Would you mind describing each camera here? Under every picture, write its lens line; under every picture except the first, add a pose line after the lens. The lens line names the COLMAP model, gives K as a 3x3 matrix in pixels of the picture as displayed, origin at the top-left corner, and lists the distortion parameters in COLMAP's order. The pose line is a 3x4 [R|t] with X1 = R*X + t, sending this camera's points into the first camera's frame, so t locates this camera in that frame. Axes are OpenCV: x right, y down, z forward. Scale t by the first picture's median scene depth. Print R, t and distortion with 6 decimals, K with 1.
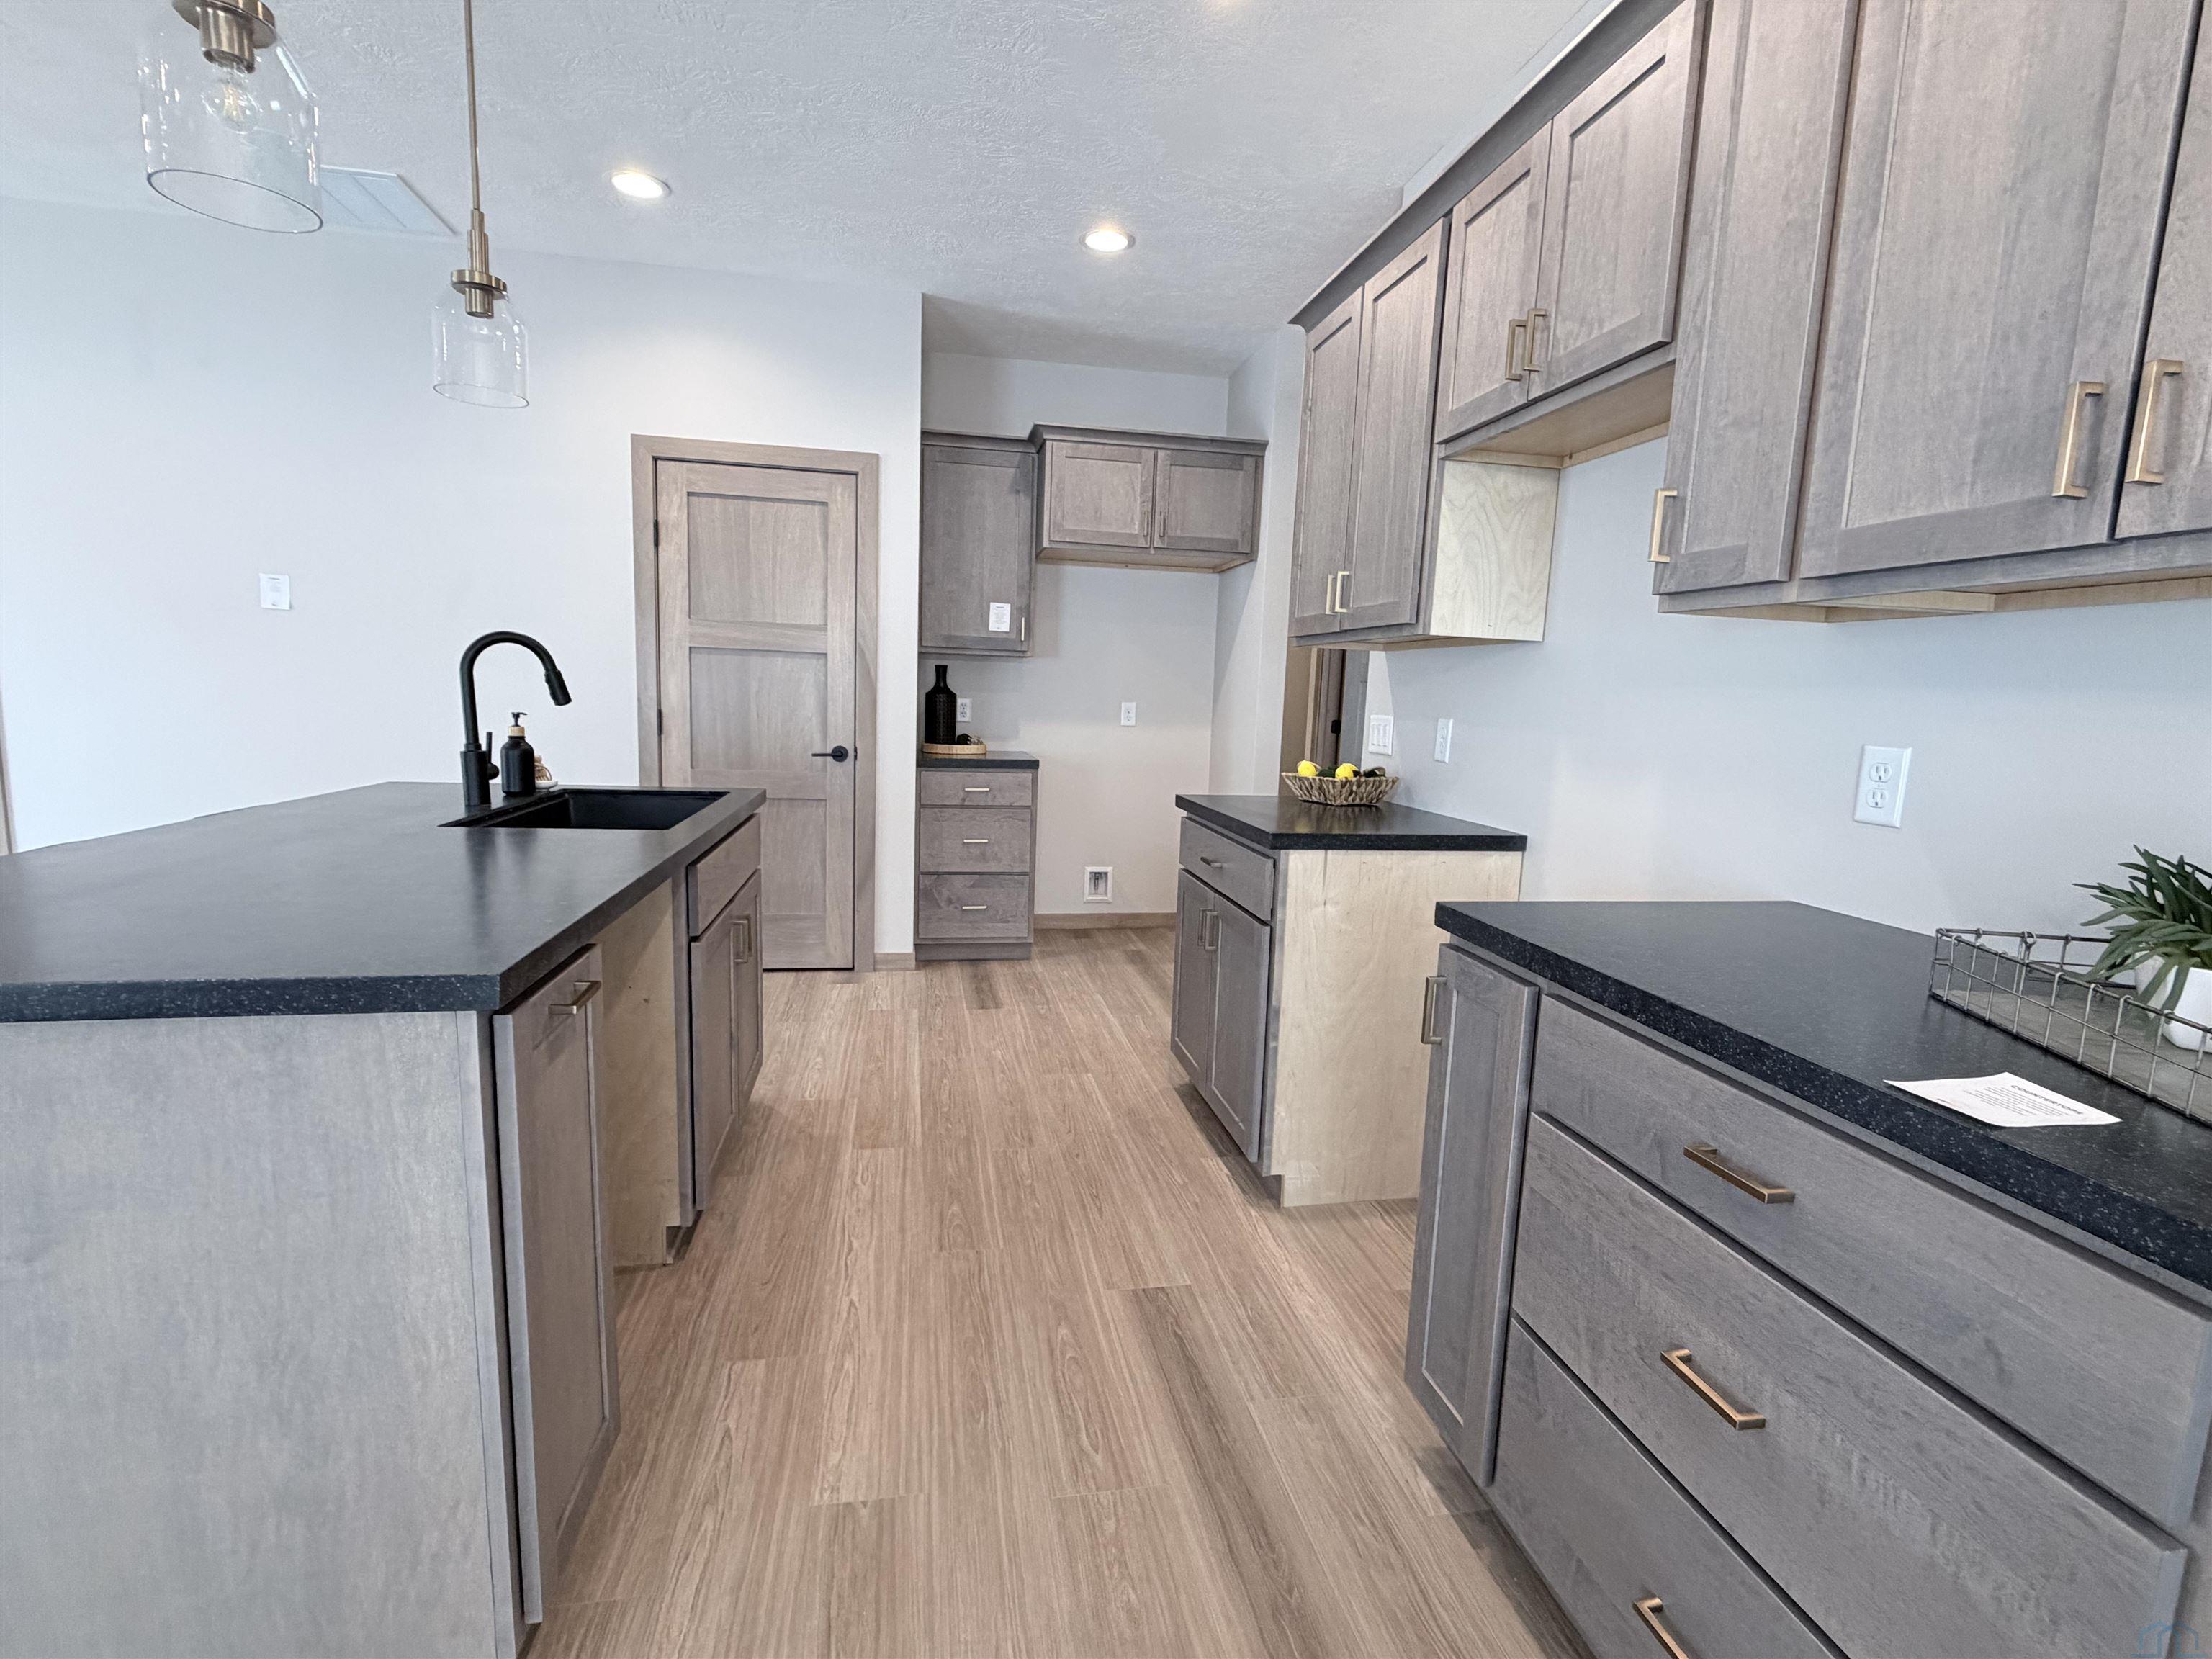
lens RADIAL K [[1032.3, 0, 1118.1], [0, 1032.3, 831.5], [0, 0, 1]] dist [-0.002025, 0.001070]
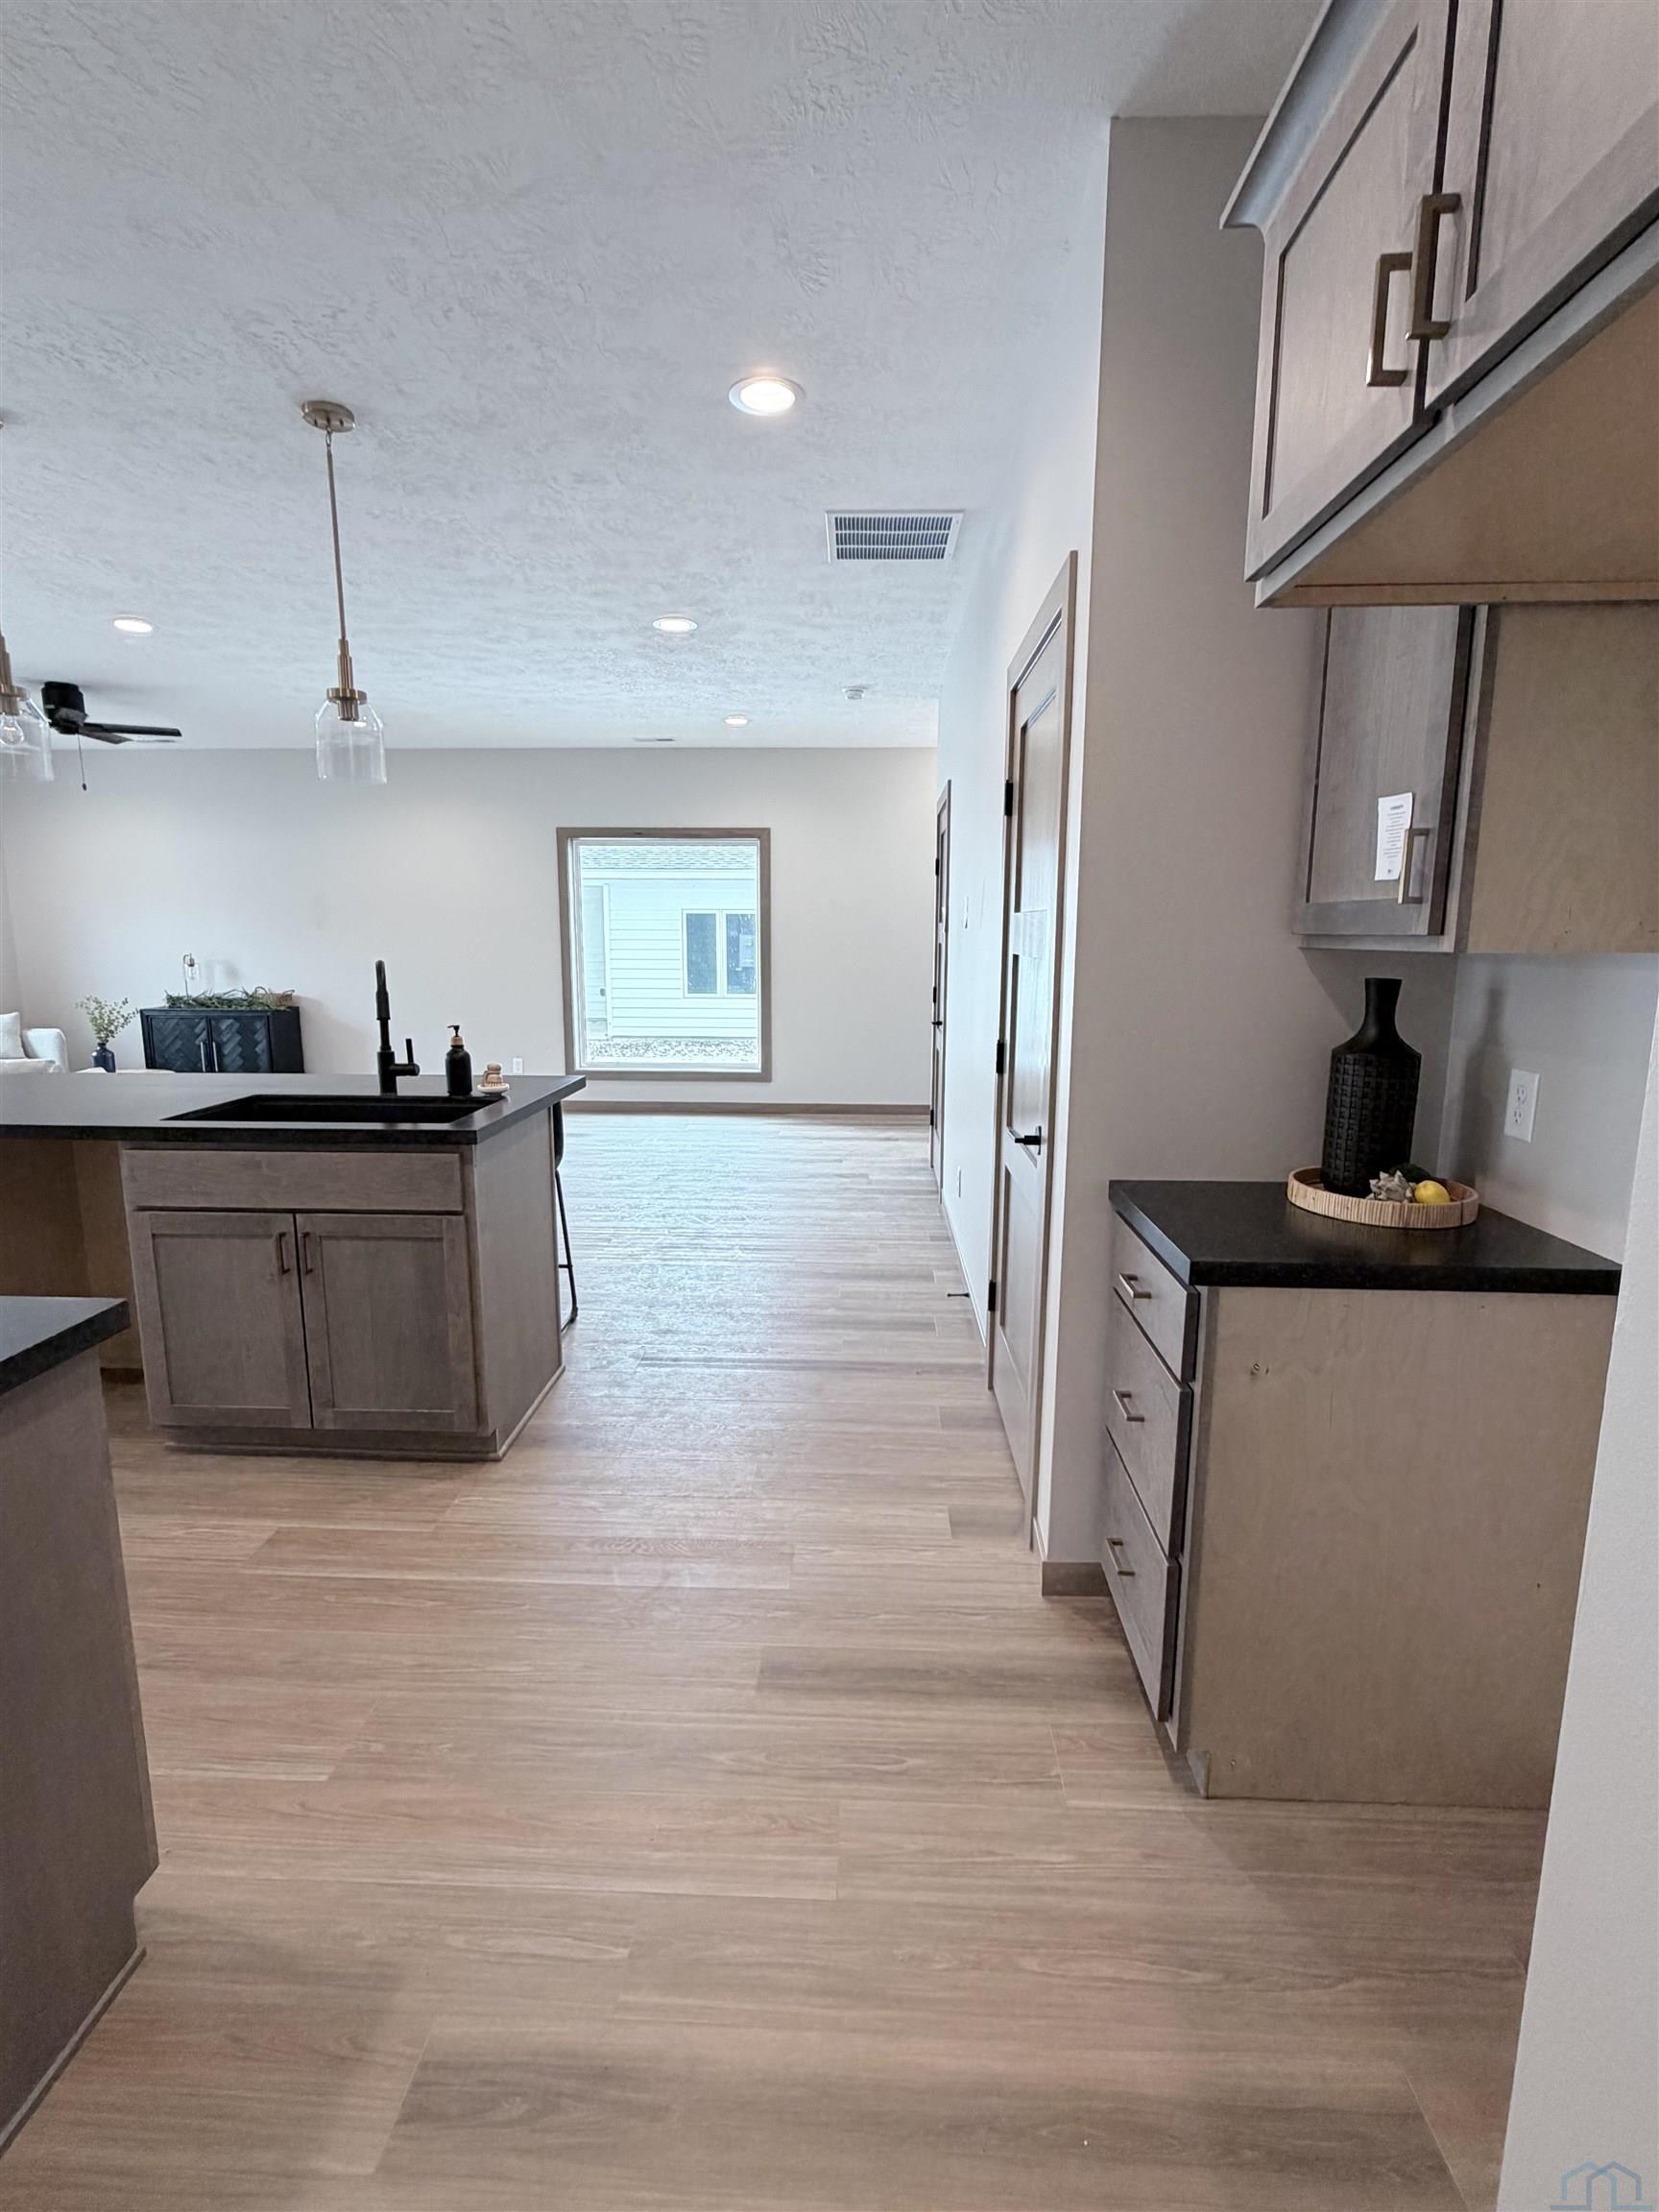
lens RADIAL K [[1032.3, 0, 830.1], [0, 1032.3, 1107.3], [0, 0, 1]] dist [-0.002025, 0.001070]
pose [[-0.229552, 0.123851, -0.965384, 0.274207], [-0.144645, 0.976515, 0.159674, -0.157002], [0.962488, 0.176292, -0.206247, 0.955953]]
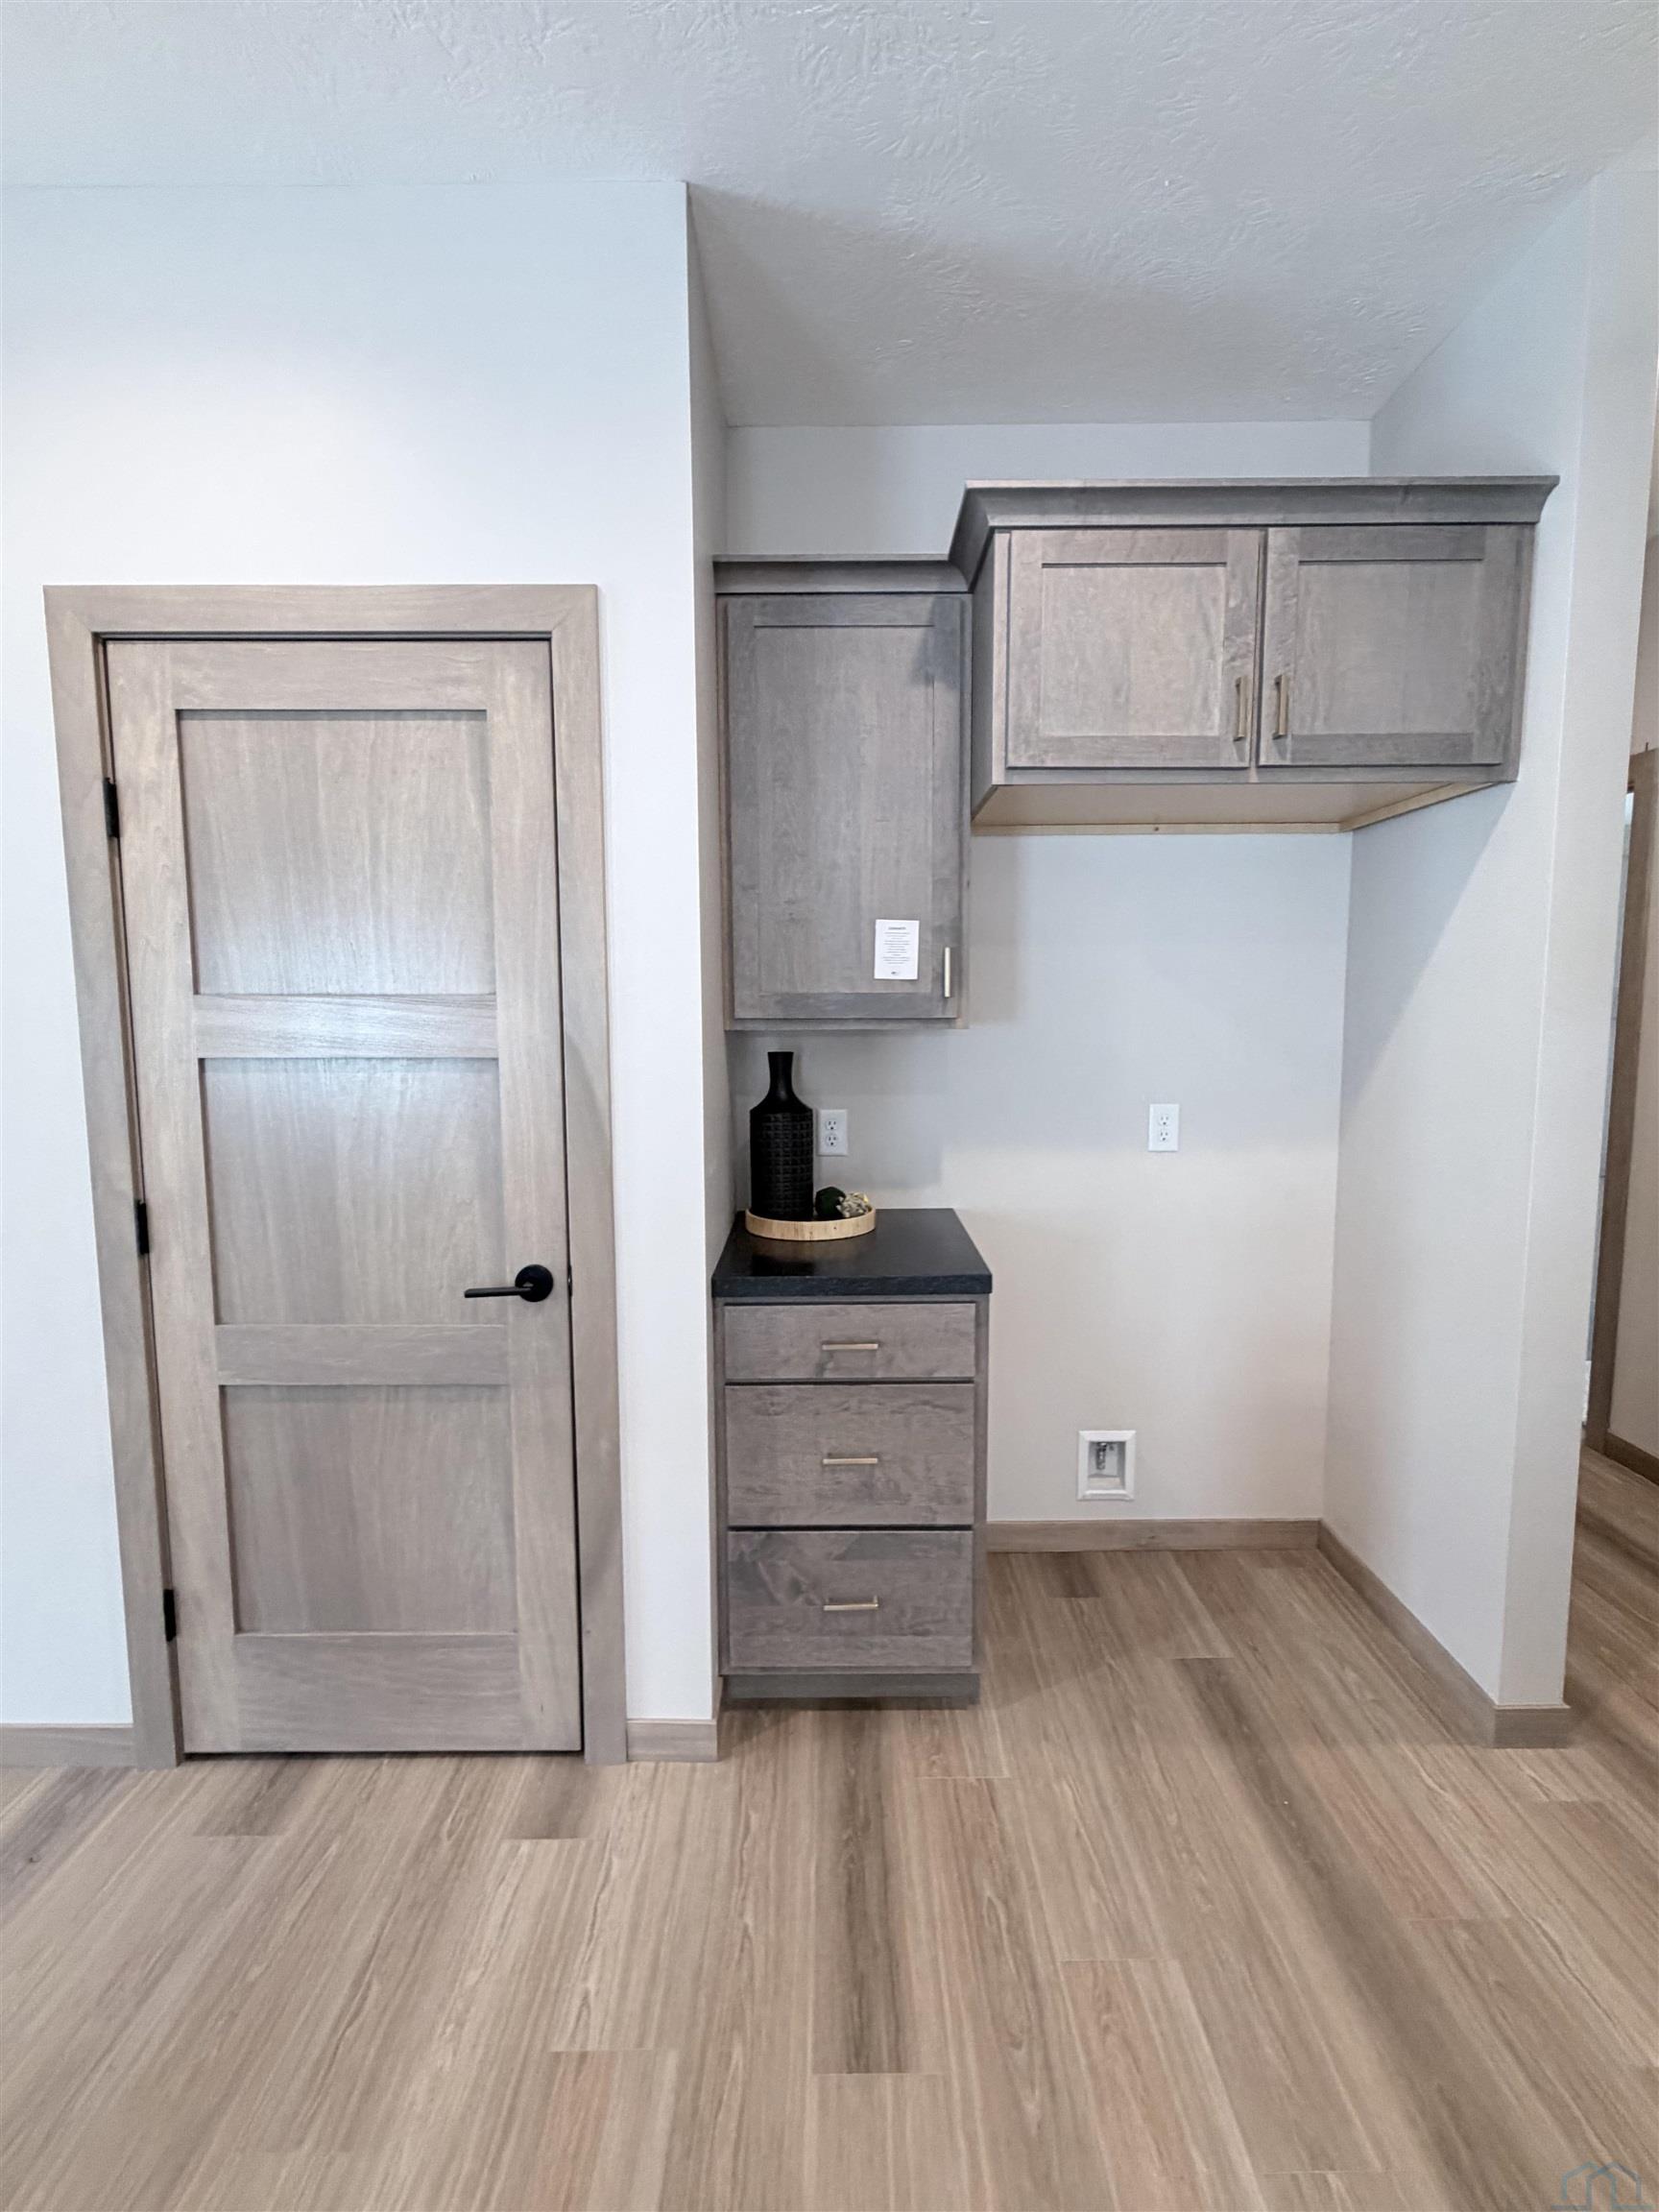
lens RADIAL K [[1032.3, 0, 835.0], [0, 1032.3, 1099.1], [0, 0, 1]] dist [-0.002025, 0.001070]
pose [[0.980646, -0.023833, -0.194334, -0.055019], [0.015344, 0.998866, -0.045074, -0.125001], [0.195188, 0.041220, 0.979899, 0.564423]]
